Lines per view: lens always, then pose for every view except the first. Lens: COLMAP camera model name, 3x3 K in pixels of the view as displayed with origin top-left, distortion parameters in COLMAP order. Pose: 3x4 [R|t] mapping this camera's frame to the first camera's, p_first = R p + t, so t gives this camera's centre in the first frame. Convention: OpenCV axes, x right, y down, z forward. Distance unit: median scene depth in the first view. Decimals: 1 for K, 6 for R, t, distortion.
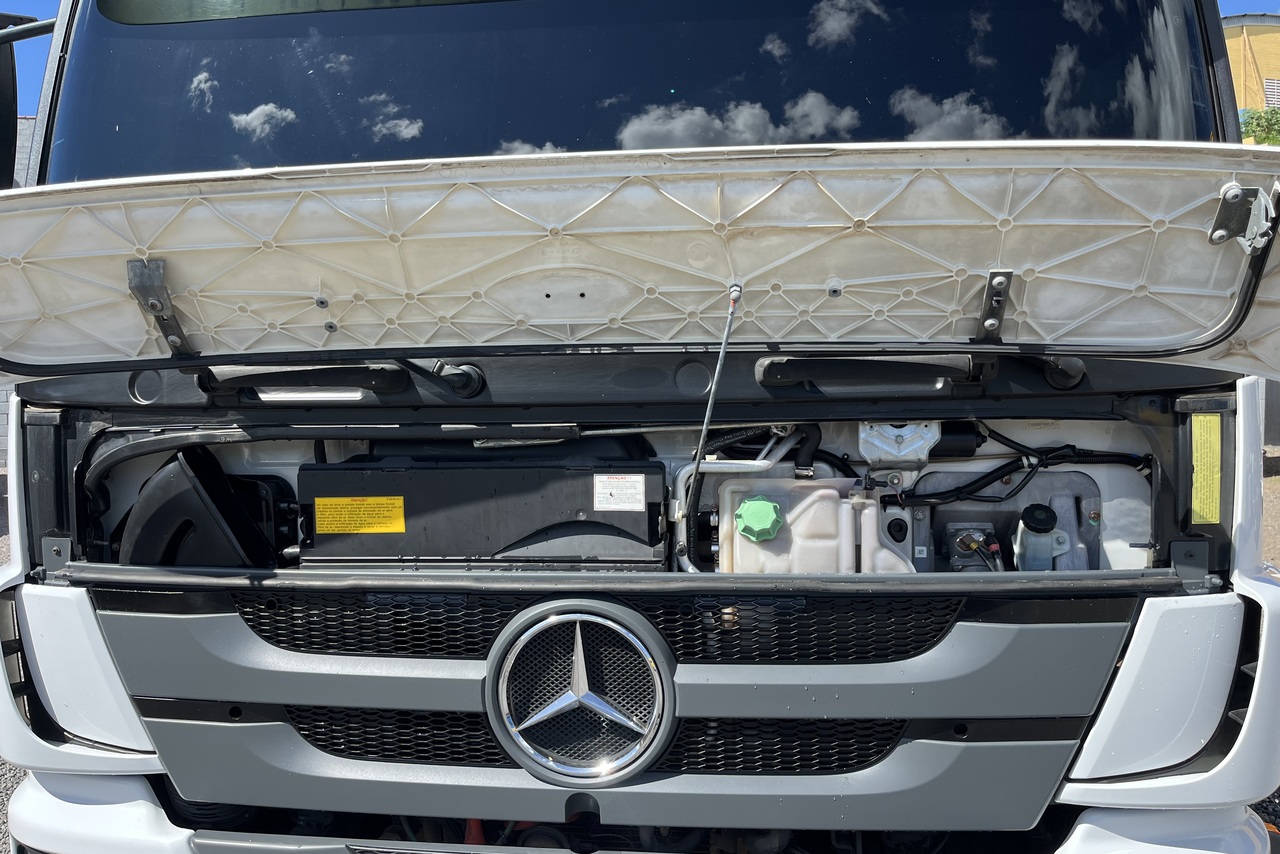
lens RADIAL K [[954.8, 0, 629.2], [0, 954.8, 433.2], [0, 0, 1]] dist [-0.010436, -0.001961]
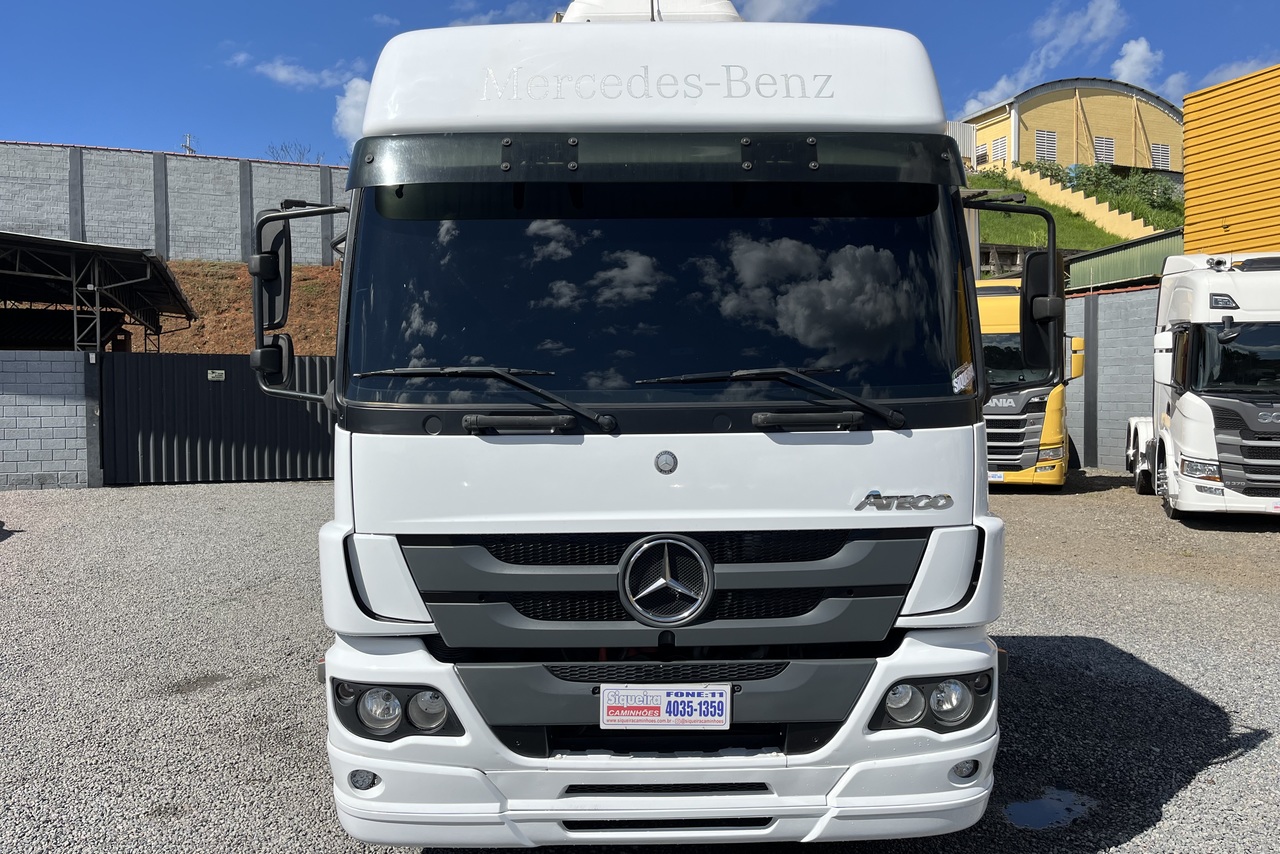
lens RADIAL K [[954.8, 0, 646.0], [0, 954.8, 424.0], [0, 0, 1]] dist [-0.010436, -0.001961]
pose [[0.989644, 0.005969, 0.143416, -0.379786], [-0.000960, 0.999388, -0.034968, 0.017011], [-0.143537, 0.034468, 0.989044, -0.972666]]
